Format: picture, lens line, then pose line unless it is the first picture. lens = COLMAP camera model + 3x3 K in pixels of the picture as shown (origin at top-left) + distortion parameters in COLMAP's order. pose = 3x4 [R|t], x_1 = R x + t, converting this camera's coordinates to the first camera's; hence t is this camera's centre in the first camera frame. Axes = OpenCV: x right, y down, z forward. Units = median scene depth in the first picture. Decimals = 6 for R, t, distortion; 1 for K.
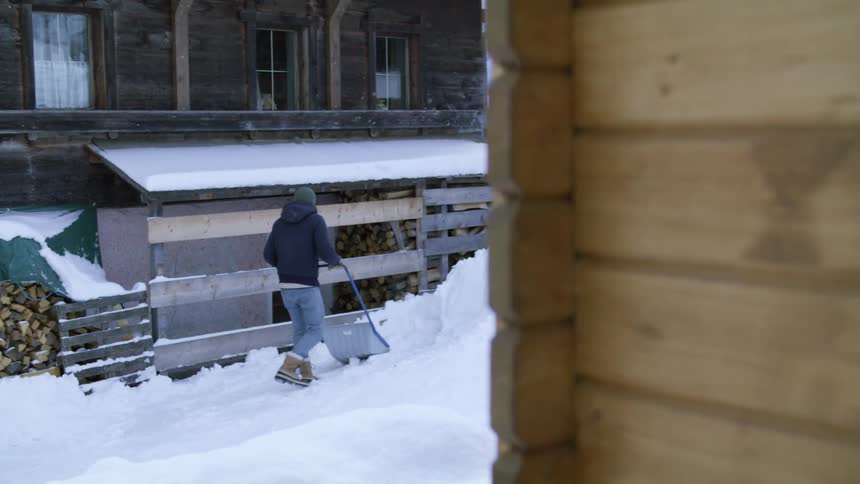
lens RADIAL K [[1209.2, 0, 430.0], [0, 1209.2, 242.0], [0, 0, 1]] dist [-0.040181, -0.041152]
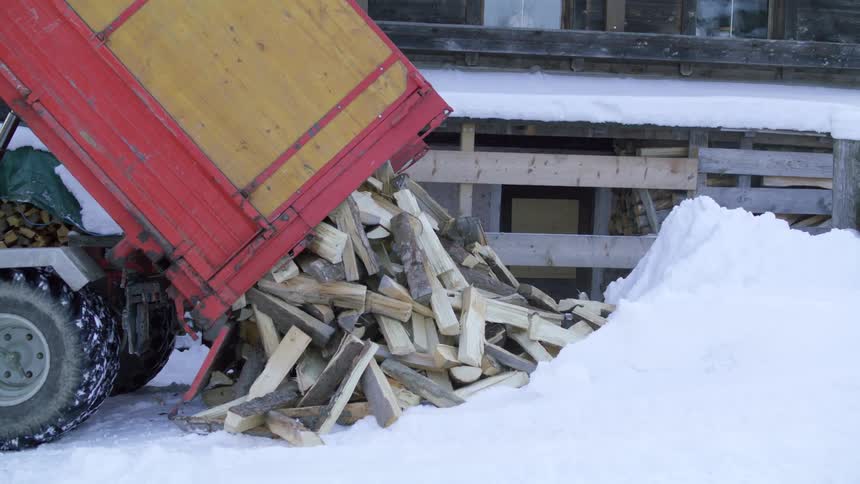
lens RADIAL K [[1209.2, 0, 430.0], [0, 1209.2, 242.0], [0, 0, 1]] dist [-0.040181, -0.041152]
pose [[0.764530, 0.088618, -0.638468, 0.309604], [-0.106572, 0.994251, 0.010385, 0.017298], [0.635718, 0.060103, 0.769578, 0.406134]]
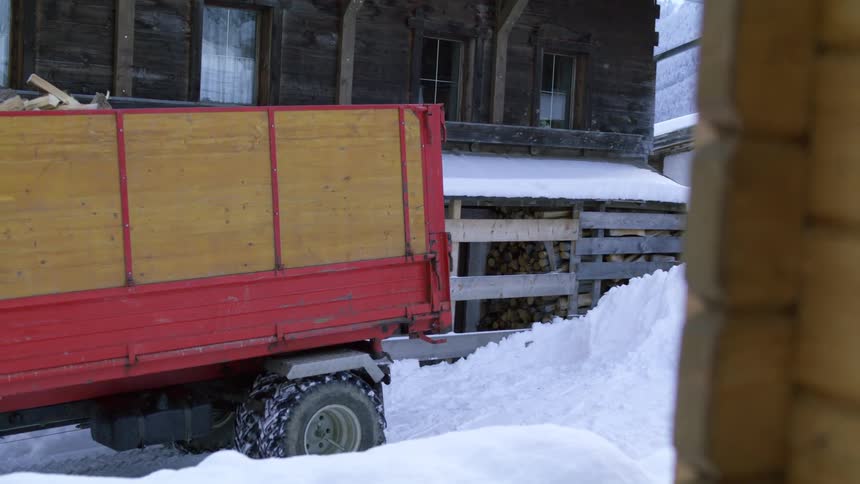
lens RADIAL K [[1209.2, 0, 430.0], [0, 1209.2, 242.0], [0, 0, 1]] dist [-0.040181, -0.041152]
pose [[0.989133, 0.075576, -0.126112, -0.001014], [-0.077974, 0.996854, -0.014182, 0.004463], [0.124643, 0.023862, 0.991915, 0.021279]]
